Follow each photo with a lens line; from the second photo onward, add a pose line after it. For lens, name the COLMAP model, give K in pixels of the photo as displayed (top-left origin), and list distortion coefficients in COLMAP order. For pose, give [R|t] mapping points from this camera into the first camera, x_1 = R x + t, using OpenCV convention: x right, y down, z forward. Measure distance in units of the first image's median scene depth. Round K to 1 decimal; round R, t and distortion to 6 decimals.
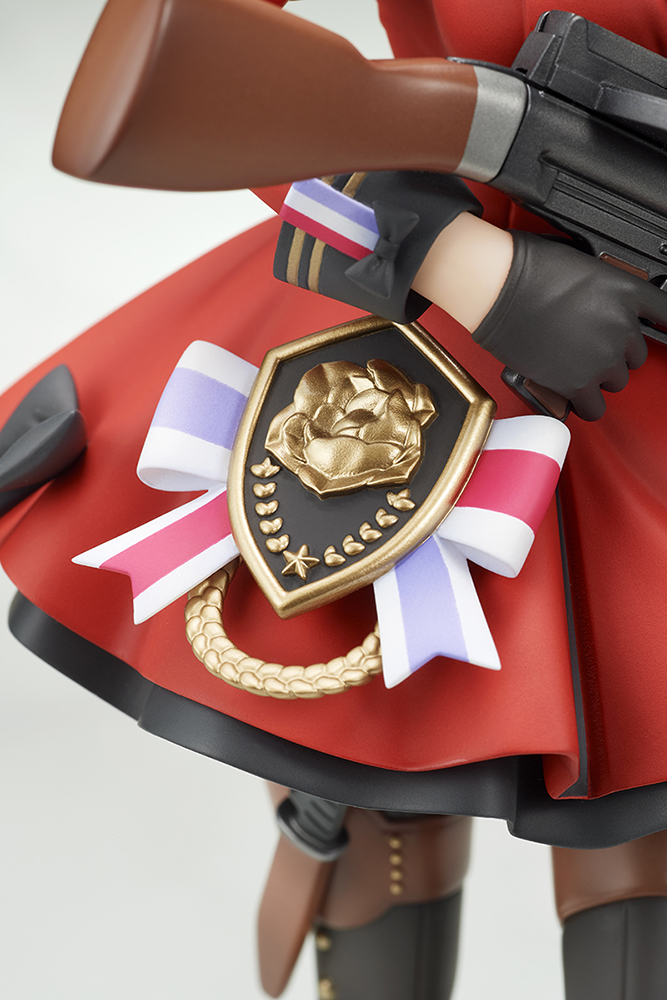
lens RADIAL K [[3172.4, 0, 333.5], [0, 3172.4, 500.0], [0, 0, 1]] dist [-0.025826, -1.107058]
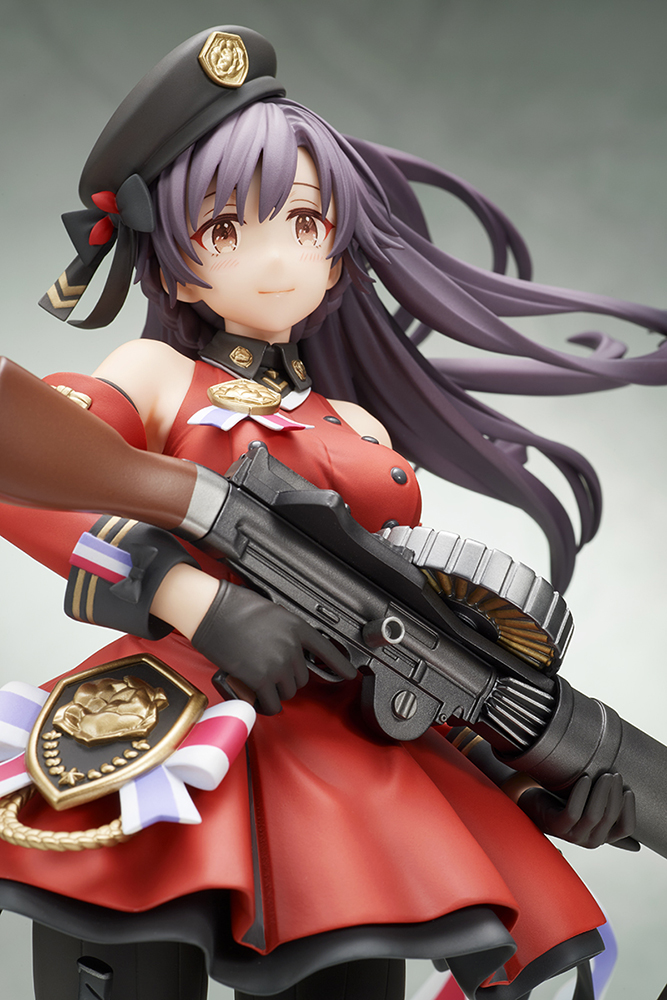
lens RADIAL K [[3172.4, 0, 333.5], [0, 3172.4, 500.0], [0, 0, 1]] dist [-0.025826, -1.107058]
pose [[0.998985, 0.032092, 0.031601, 0.061566], [-0.012981, 0.877017, -0.480284, 0.622078], [-0.043127, 0.479386, 0.876544, -0.379219]]
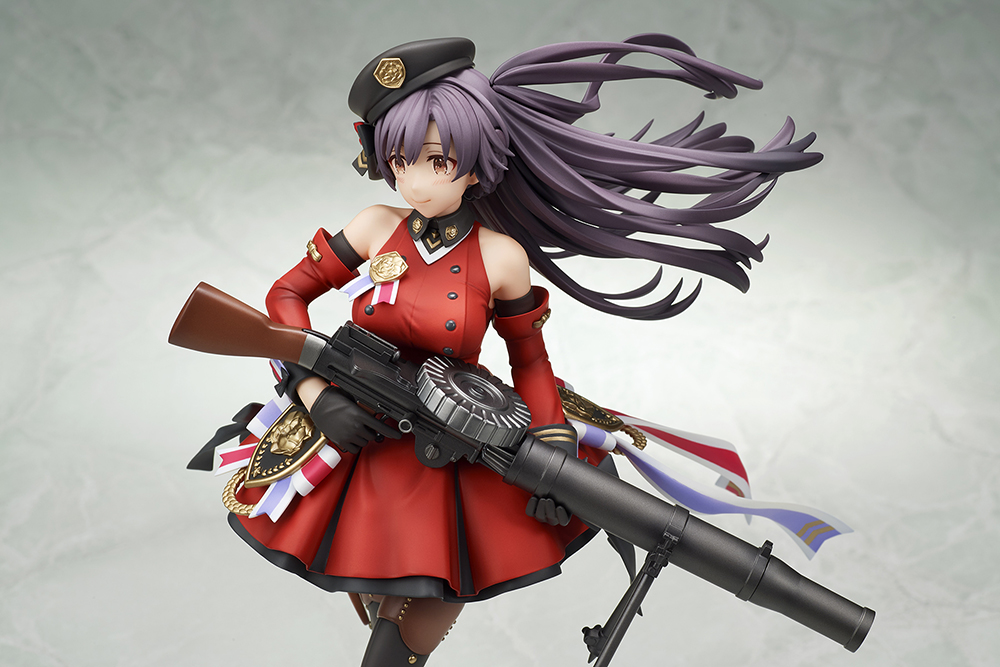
lens RADIAL K [[3172.4, 0, 500.0], [0, 3172.4, 333.5], [0, 0, 1]] dist [-0.025826, -1.107058]
pose [[0.759433, 0.252413, -0.599624, 1.971853], [-0.241230, 0.965220, 0.100789, -0.474359], [0.604209, 0.068105, 0.793910, -1.301462]]
